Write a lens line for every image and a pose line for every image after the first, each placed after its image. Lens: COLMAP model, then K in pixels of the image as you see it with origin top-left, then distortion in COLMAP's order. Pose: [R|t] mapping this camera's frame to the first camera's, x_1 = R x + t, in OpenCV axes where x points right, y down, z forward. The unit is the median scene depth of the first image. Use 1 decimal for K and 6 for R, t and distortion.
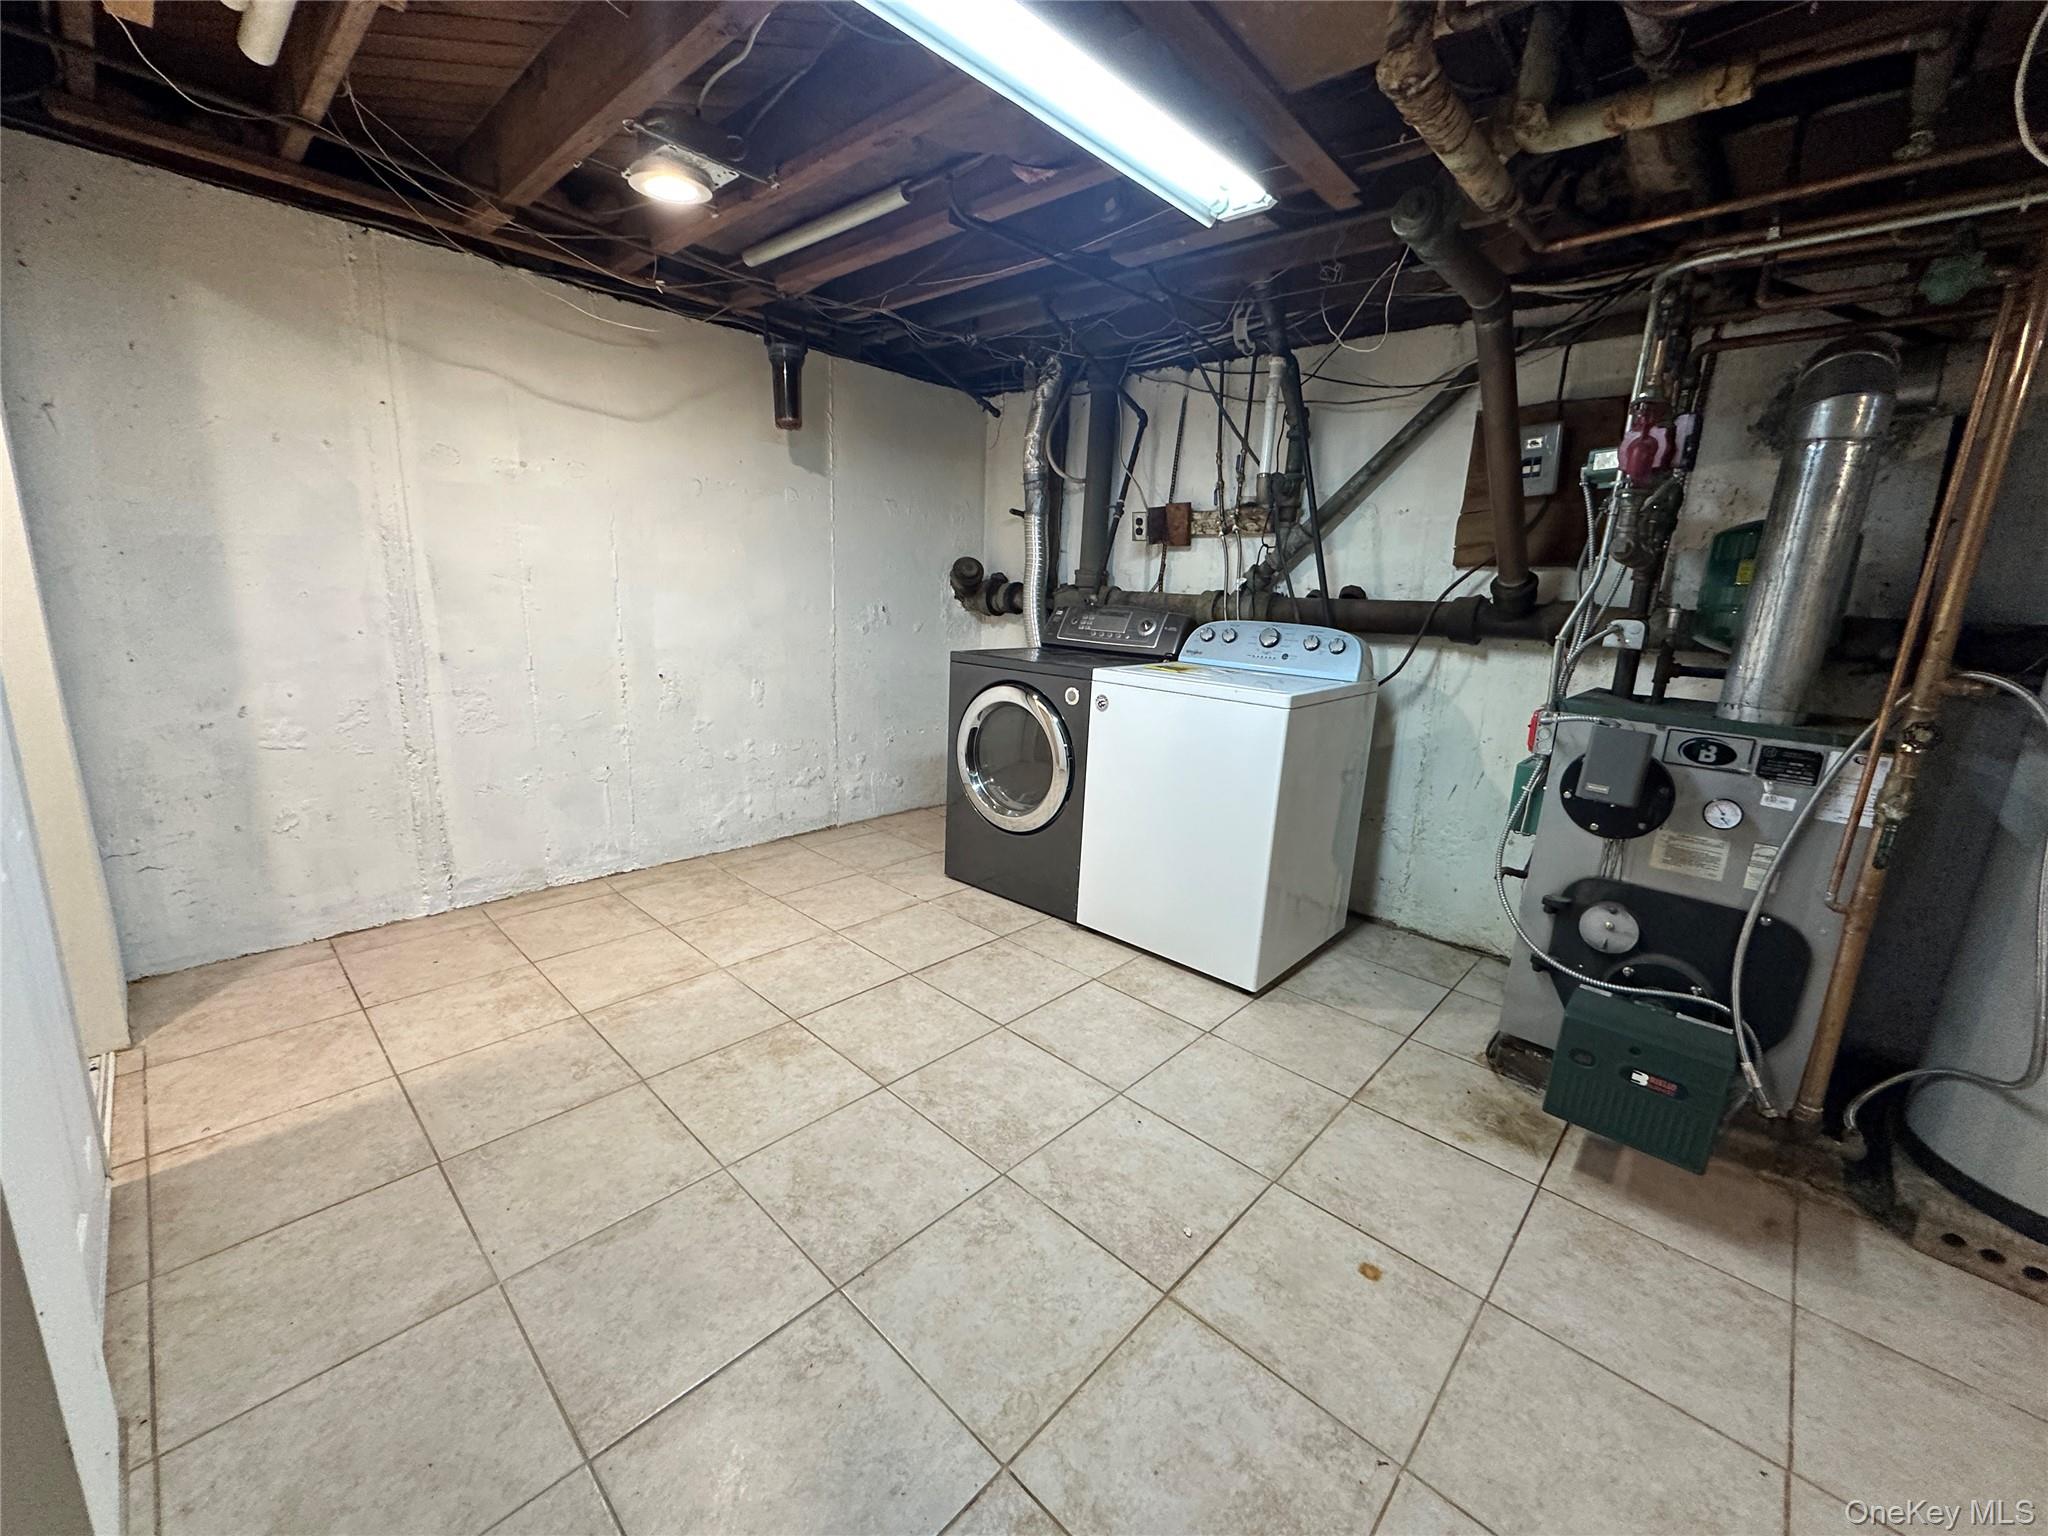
lens RADIAL K [[817.1, 0, 1024.0], [0, 817.1, 768.0], [0, 0, 1]] dist [-0.001304, -0.000061]
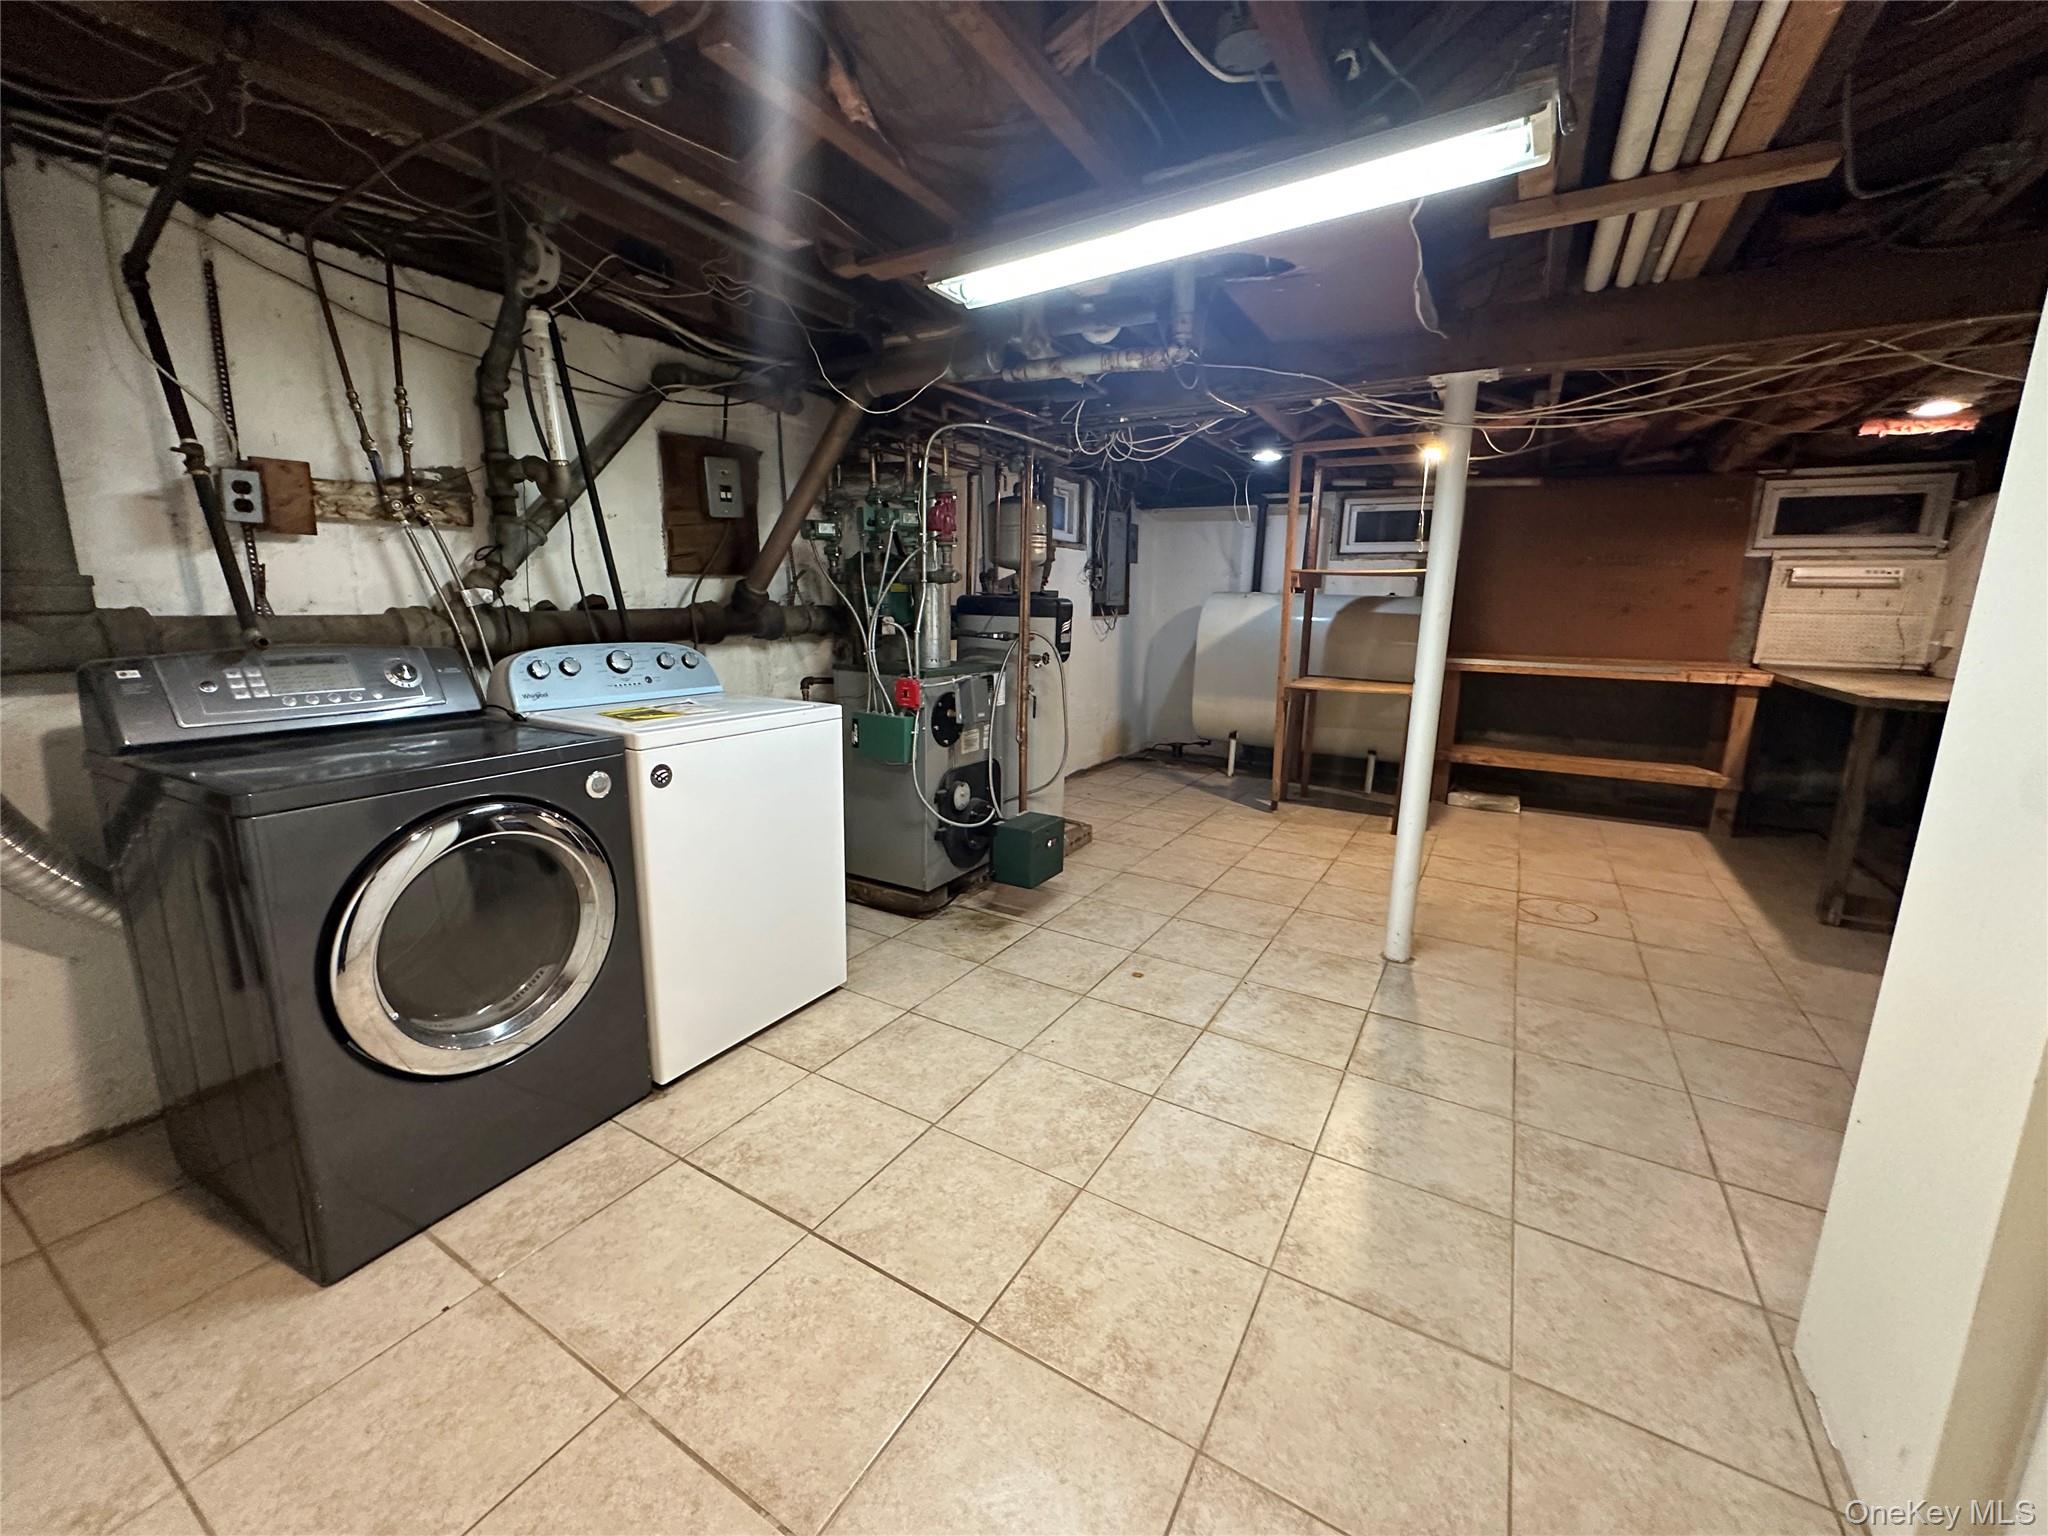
lens RADIAL K [[817.1, 0, 1024.0], [0, 817.1, 768.0], [0, 0, 1]] dist [-0.001304, -0.000061]
pose [[-0.216177, -0.246844, 0.944635, -0.840939], [0.188335, 0.938800, 0.288419, -0.300346], [-0.958018, 0.240257, -0.156458, 1.024158]]
